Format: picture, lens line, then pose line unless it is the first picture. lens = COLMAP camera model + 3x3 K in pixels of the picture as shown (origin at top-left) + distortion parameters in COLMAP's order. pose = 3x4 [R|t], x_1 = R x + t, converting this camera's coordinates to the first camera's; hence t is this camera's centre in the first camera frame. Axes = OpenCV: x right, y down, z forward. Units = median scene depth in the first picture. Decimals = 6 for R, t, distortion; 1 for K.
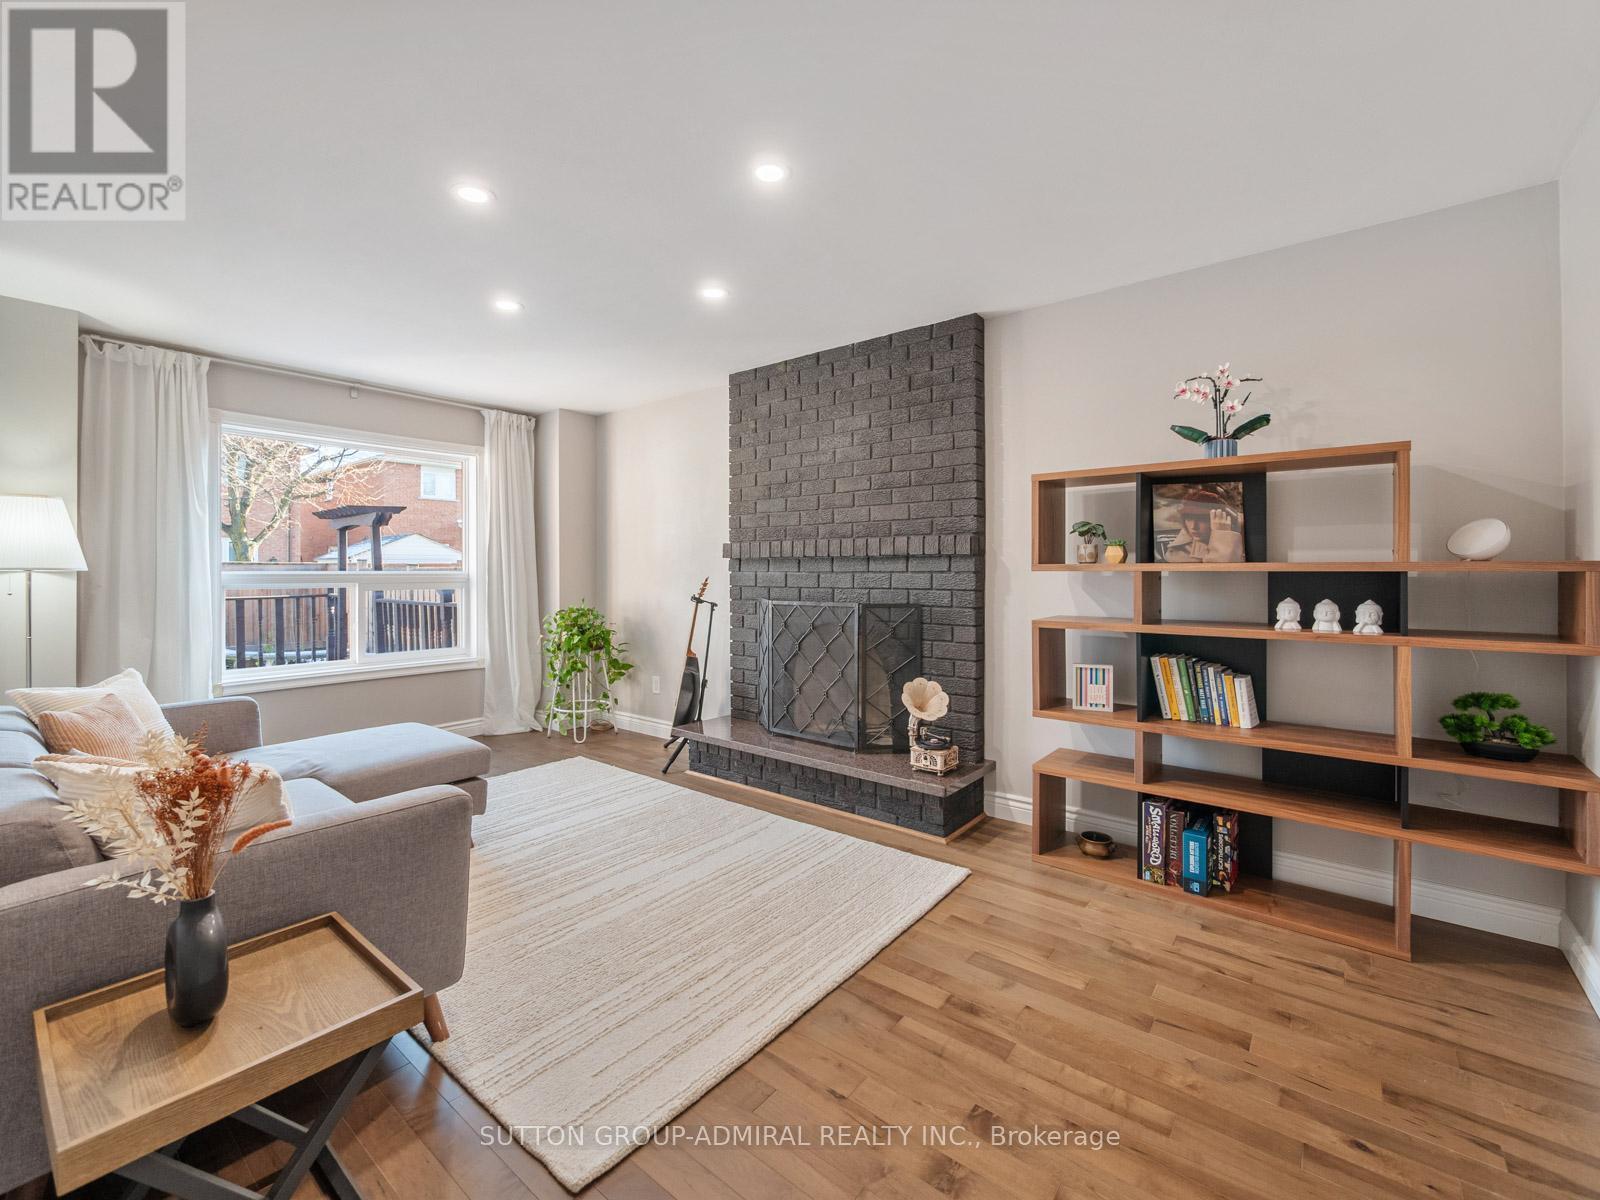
lens RADIAL K [[679.6, 0, 800.2], [0, 679.6, 569.8], [0, 0, 1]] dist [-0.009596, 0.001078]
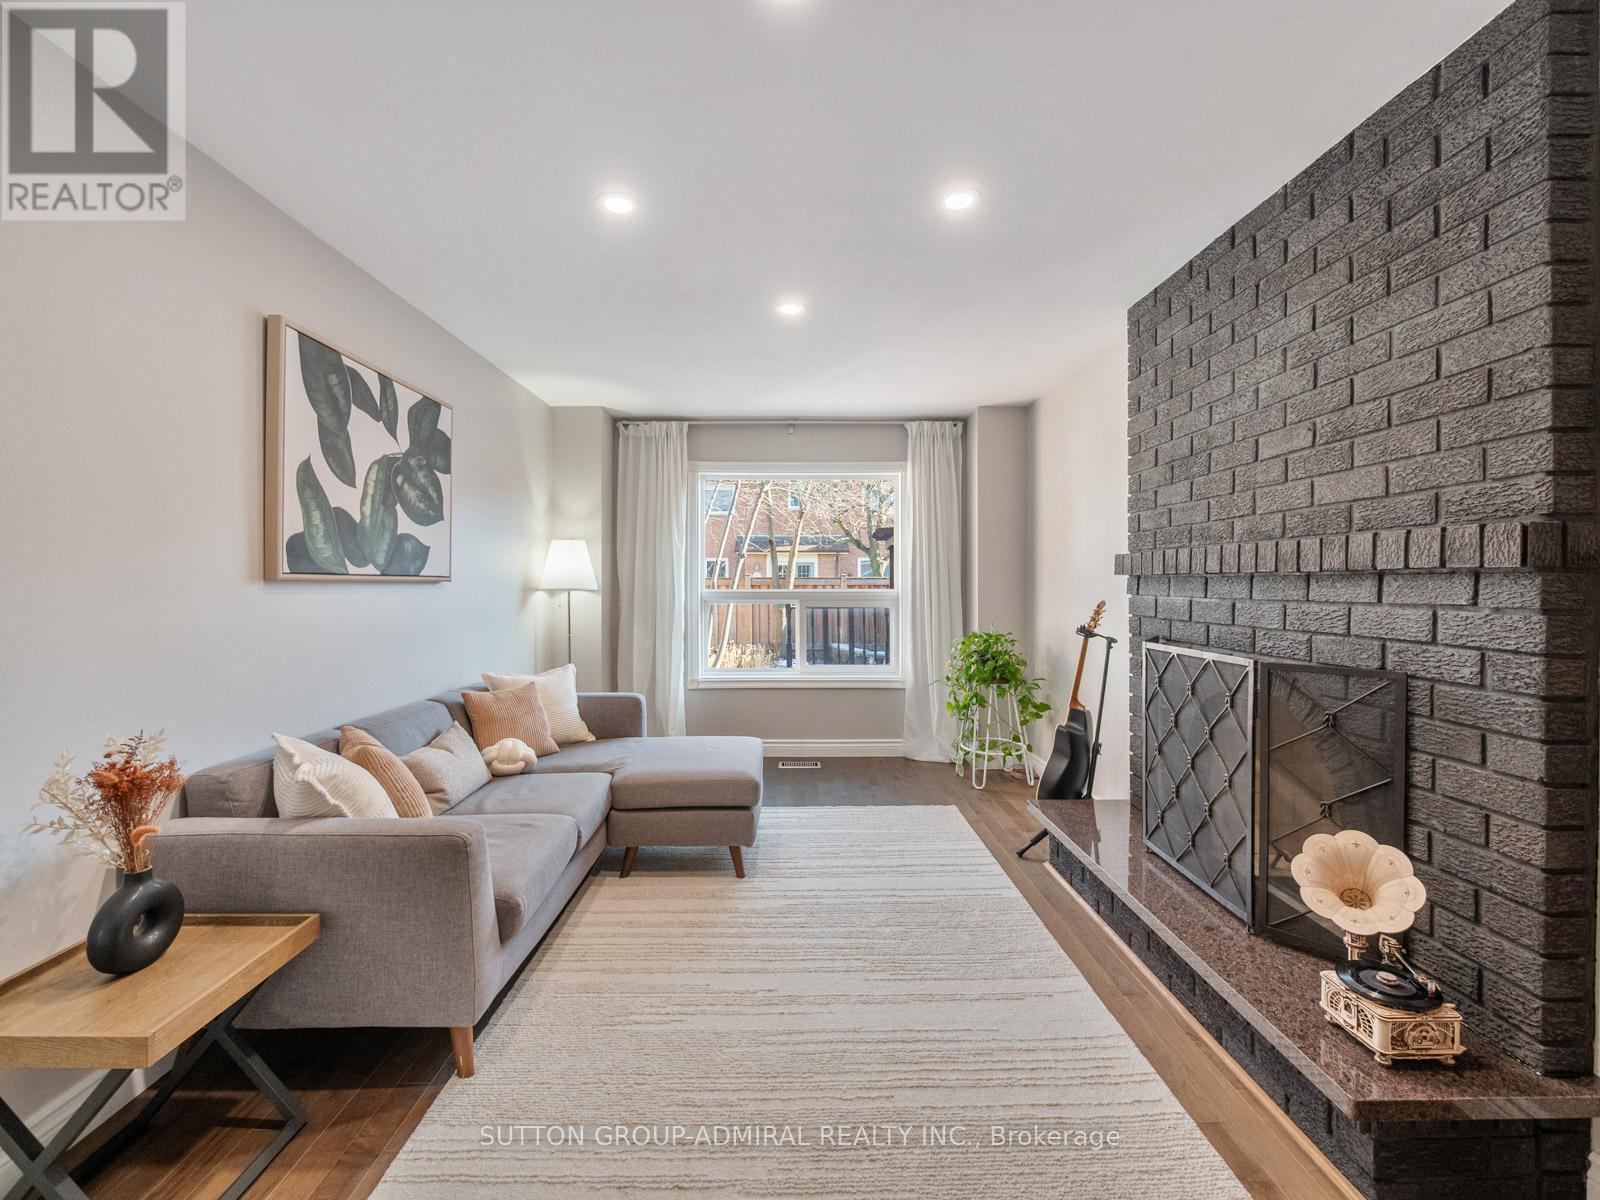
lens RADIAL K [[679.6, 0, 797.1], [0, 679.6, 585.5], [0, 0, 1]] dist [-0.009596, 0.001078]
pose [[0.636563, 0.004142, -0.771213, 0.247488], [0.001430, 0.999978, 0.006551, -0.013190], [0.771223, -0.005273, 0.636543, 0.344020]]
